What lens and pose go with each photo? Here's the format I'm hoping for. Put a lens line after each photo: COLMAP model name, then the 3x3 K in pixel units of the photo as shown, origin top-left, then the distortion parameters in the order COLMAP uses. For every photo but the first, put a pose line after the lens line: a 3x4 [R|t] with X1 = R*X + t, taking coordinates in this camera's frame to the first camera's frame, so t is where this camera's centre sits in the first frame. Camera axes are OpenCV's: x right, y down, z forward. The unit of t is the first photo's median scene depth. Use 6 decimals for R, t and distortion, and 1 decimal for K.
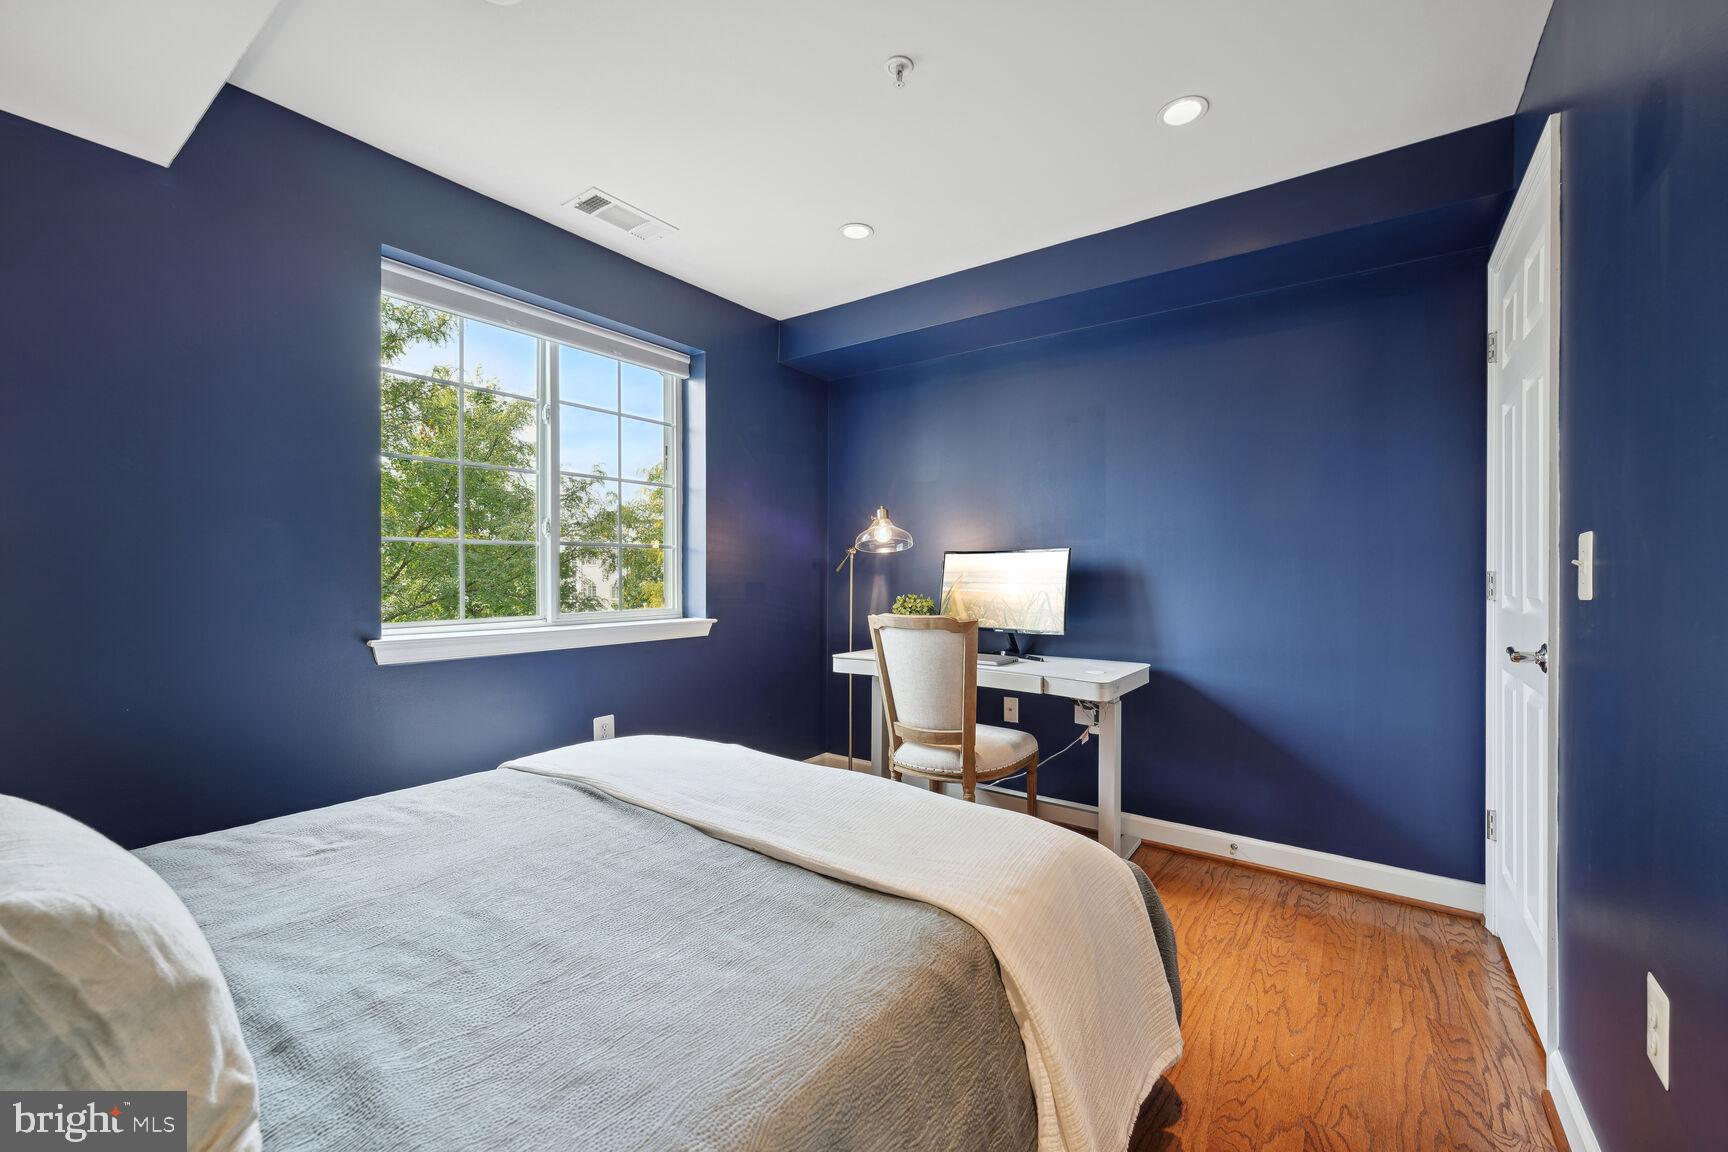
lens RADIAL K [[697.4, 0, 860.2], [0, 697.4, 569.0], [0, 0, 1]] dist [-0.000895, 0.001004]
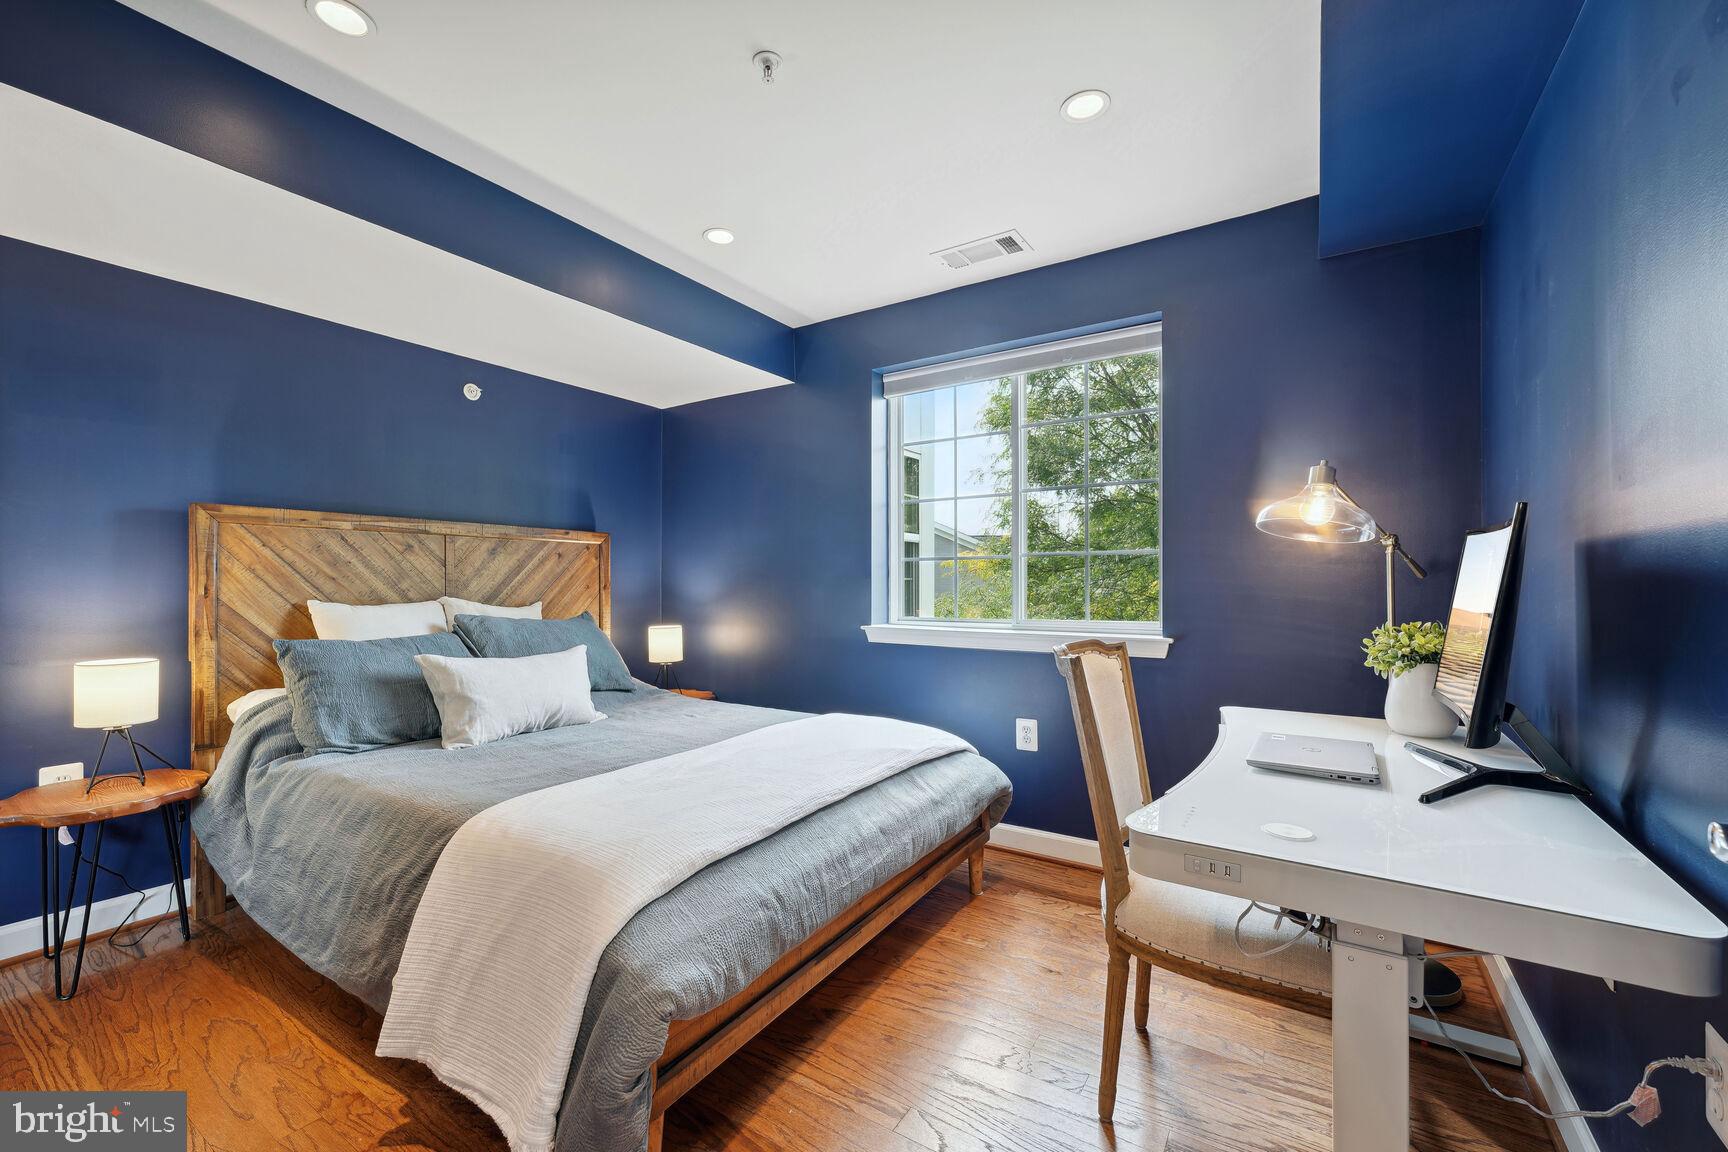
lens RADIAL K [[697.4, 0, 860.2], [0, 697.4, 569.0], [0, 0, 1]] dist [-0.000895, 0.001004]
pose [[0.040896, -0.025713, -0.998832, 0.755118], [0.006283, 0.999656, -0.025477, 0.013102], [0.999144, -0.005234, 0.041044, 0.801410]]
